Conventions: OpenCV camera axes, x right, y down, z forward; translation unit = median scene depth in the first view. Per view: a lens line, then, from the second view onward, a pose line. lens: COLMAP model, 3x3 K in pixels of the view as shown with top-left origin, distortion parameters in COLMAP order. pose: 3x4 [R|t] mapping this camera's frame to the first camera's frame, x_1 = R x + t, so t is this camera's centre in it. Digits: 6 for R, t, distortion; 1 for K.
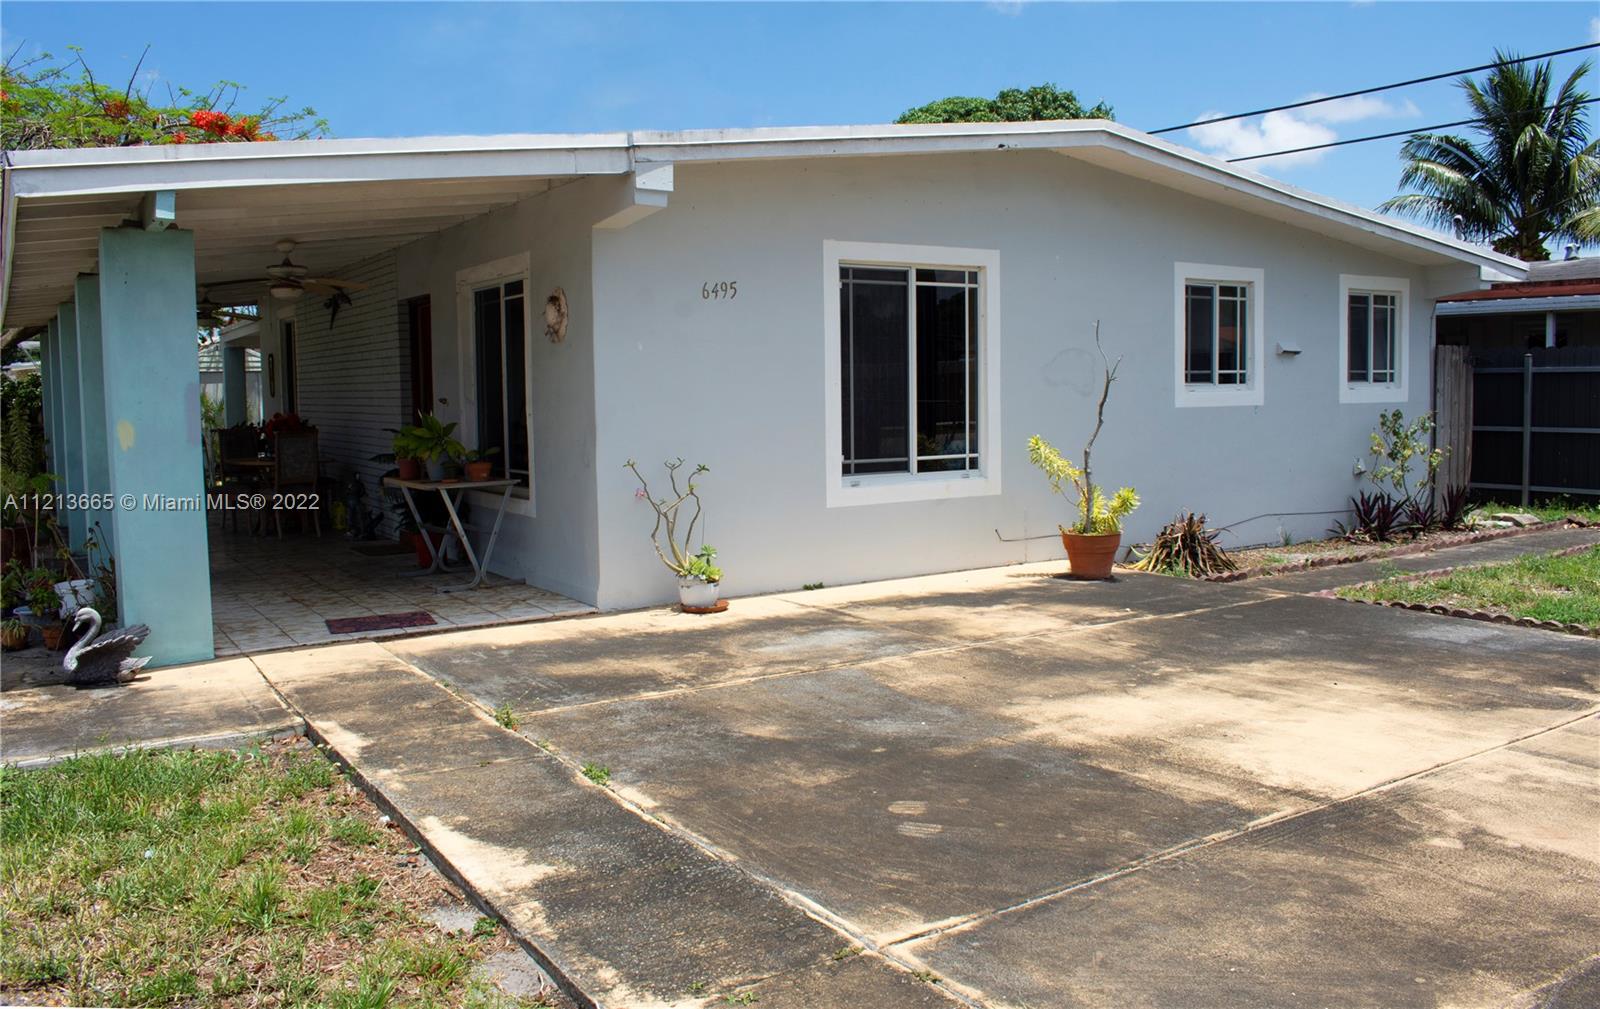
lens RADIAL K [[1304.1, 0, 800.1], [0, 1304.1, 477.3], [0, 0, 1]] dist [-0.097151, 0.006474]
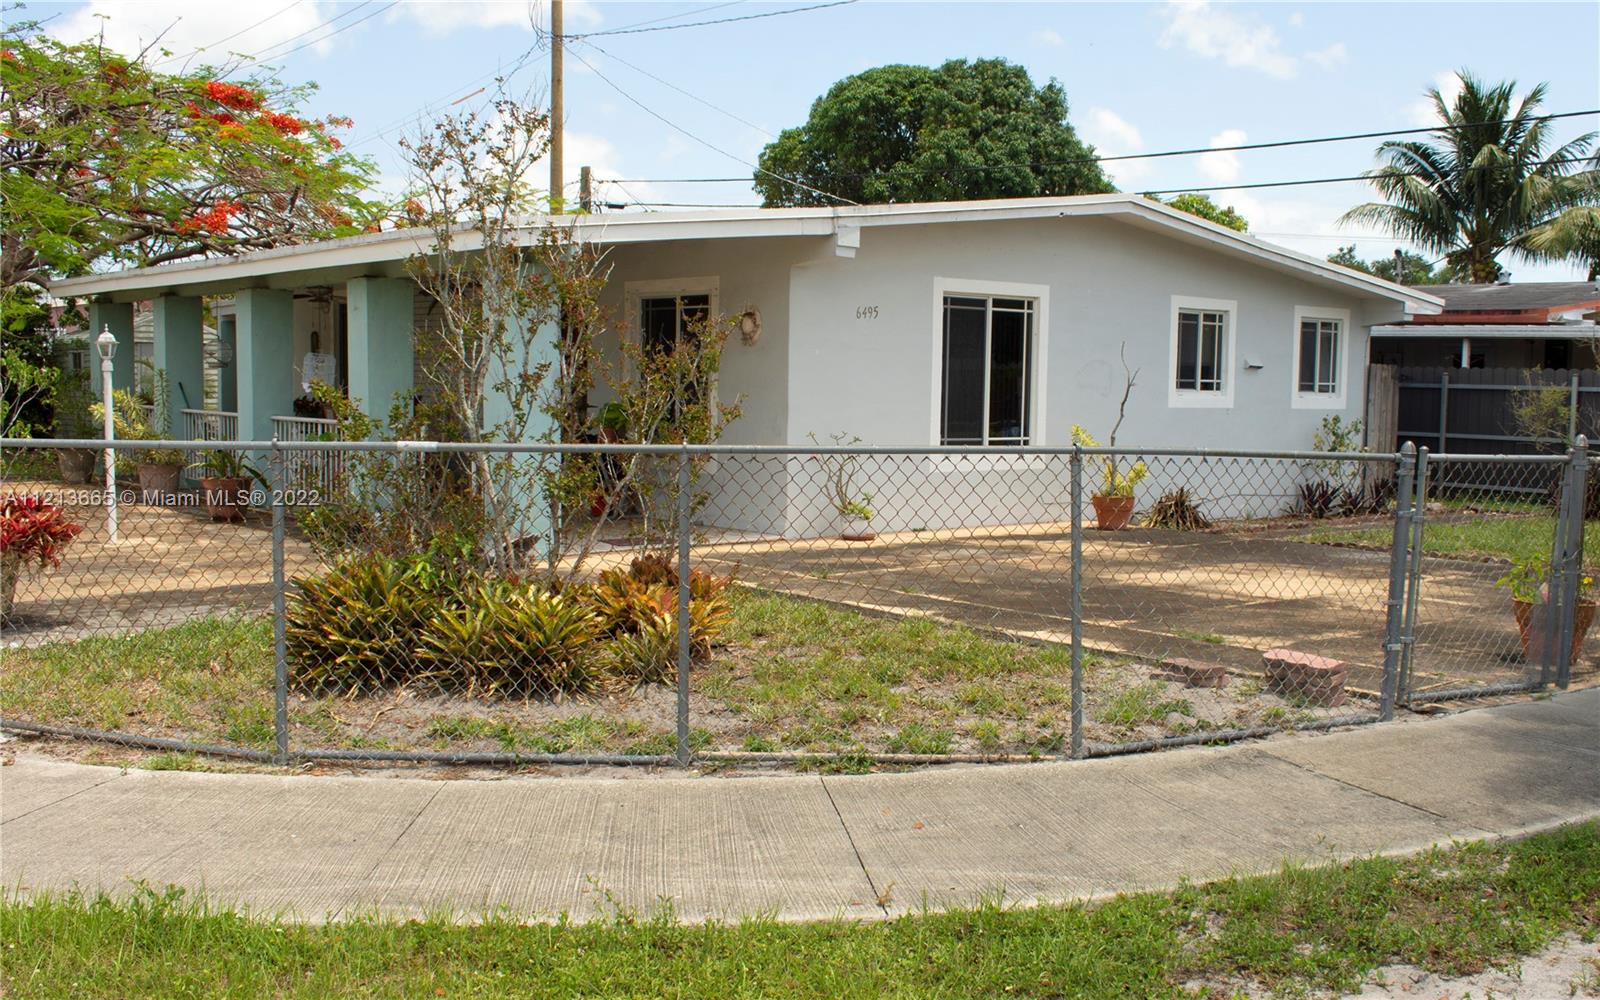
lens RADIAL K [[1644.0, 0, 889.5], [0, 1644.0, 536.8], [0, 0, 1]] dist [-0.078090, -0.002483]
pose [[0.987220, 0.017569, 0.158390, -0.266682], [-0.021750, 0.999458, 0.024701, 0.044815], [-0.157870, -0.027830, 0.987068, -0.635380]]
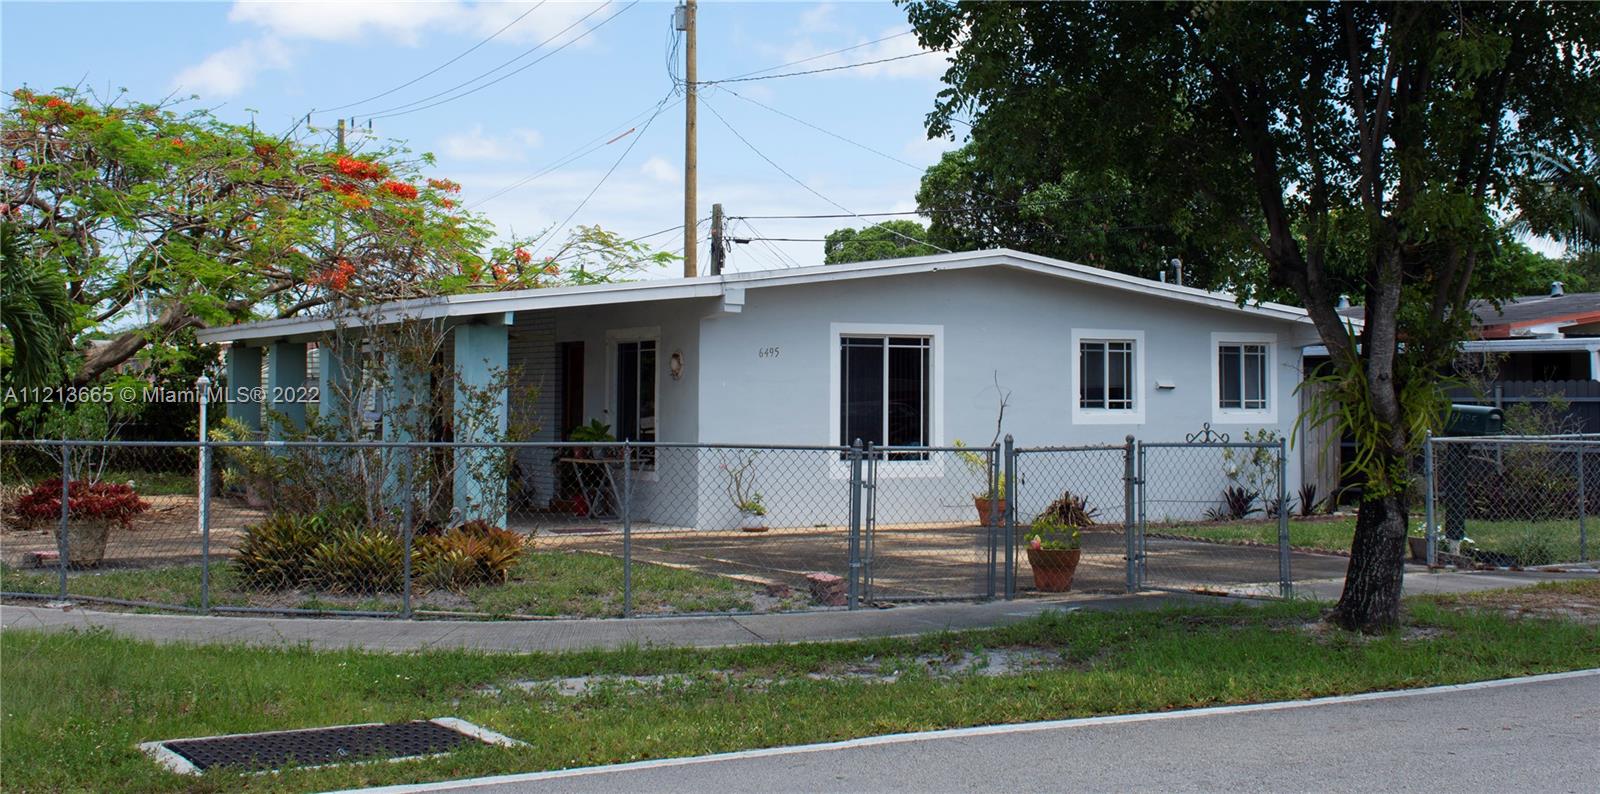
lens RADIAL K [[1931.7, 0, 850.2], [0, 1931.7, 274.5], [0, 0, 1]] dist [-0.067156, 0.007259]
pose [[0.999217, 0.014705, -0.036725, 0.122800], [-0.019481, 0.990887, -0.133279, 0.085225], [0.034431, 0.133890, 0.990398, -1.380761]]
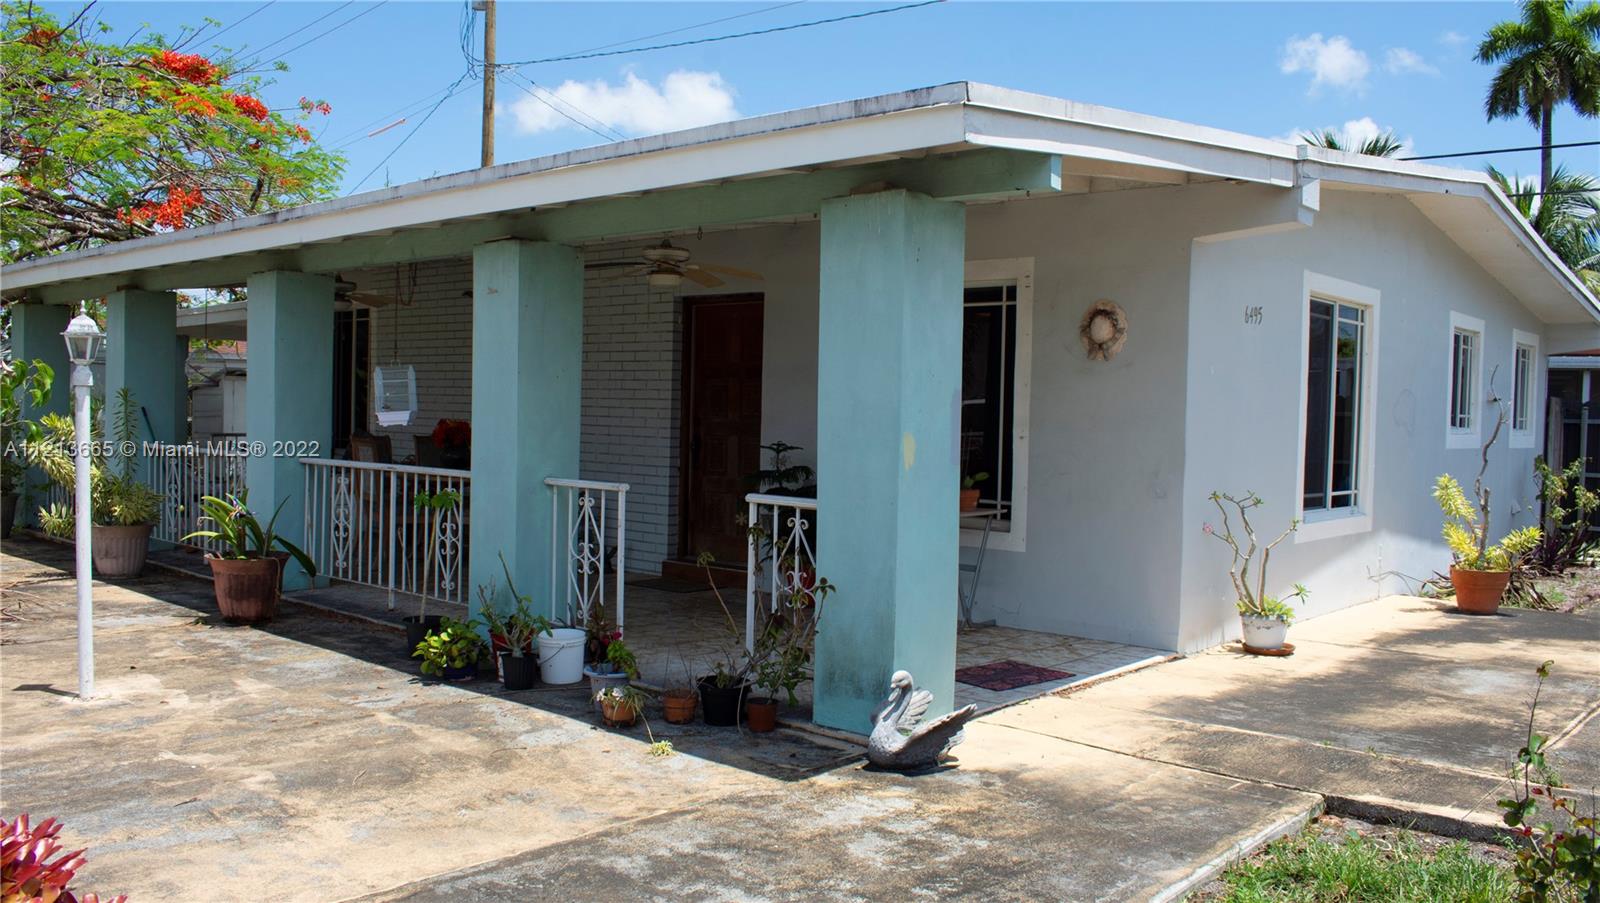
lens RADIAL K [[1325.9, 0, 800.0], [0, 1325.9, 451.5], [0, 0, 1]] dist [-0.089063, 0.001960]
pose [[0.963288, 0.029920, 0.266798, -0.540786], [-0.019877, 0.998991, -0.040268, 0.001054], [-0.267734, 0.033486, 0.962911, 0.145243]]
